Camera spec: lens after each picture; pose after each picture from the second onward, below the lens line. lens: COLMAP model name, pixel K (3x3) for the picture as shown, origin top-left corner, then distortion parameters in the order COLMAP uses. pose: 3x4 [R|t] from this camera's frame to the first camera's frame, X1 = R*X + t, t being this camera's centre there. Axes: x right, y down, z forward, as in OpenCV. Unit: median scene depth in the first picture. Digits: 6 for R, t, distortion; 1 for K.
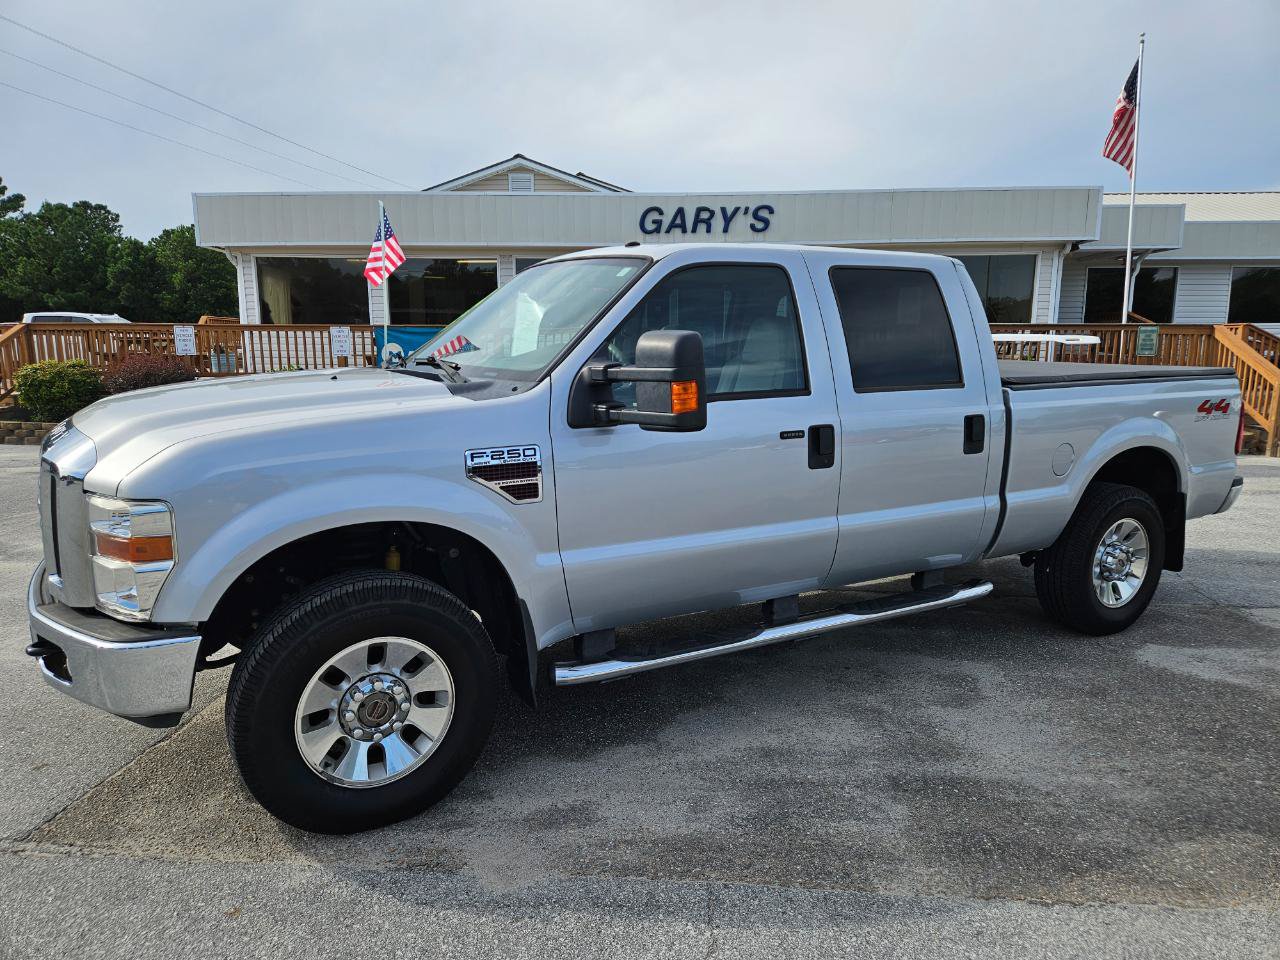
lens RADIAL K [[893.8, 0, 646.3], [0, 893.8, 538.9], [0, 0, 1]] dist [0.082268, -0.049966]
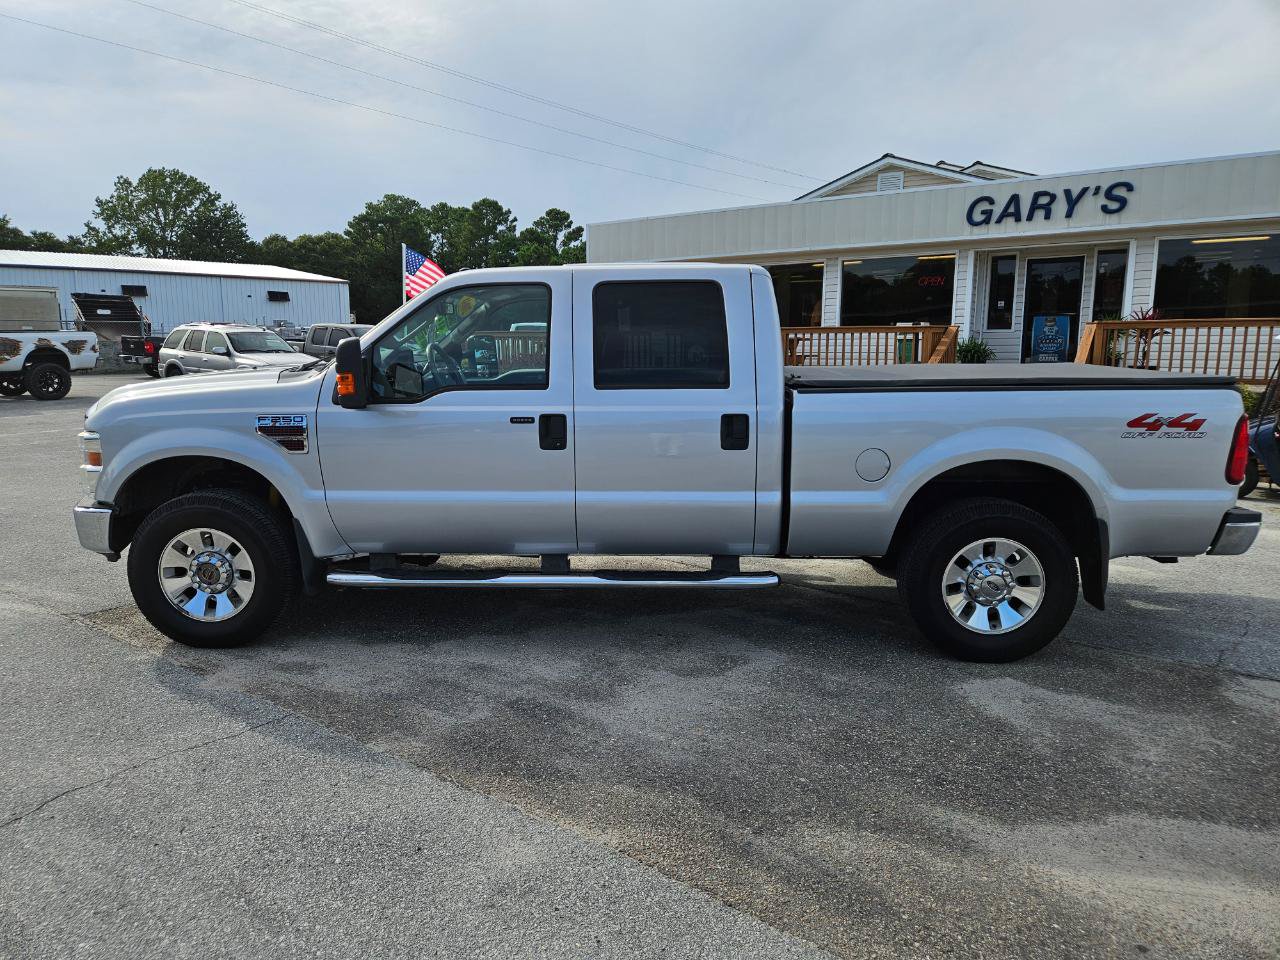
lens RADIAL K [[893.8, 0, 571.0], [0, 893.8, 539.1], [0, 0, 1]] dist [0.082268, -0.049966]
pose [[0.828095, 0.115168, -0.548630, 0.806237], [-0.117196, 0.992610, 0.031474, 0.000693], [0.548200, 0.038234, 0.835473, 0.000881]]
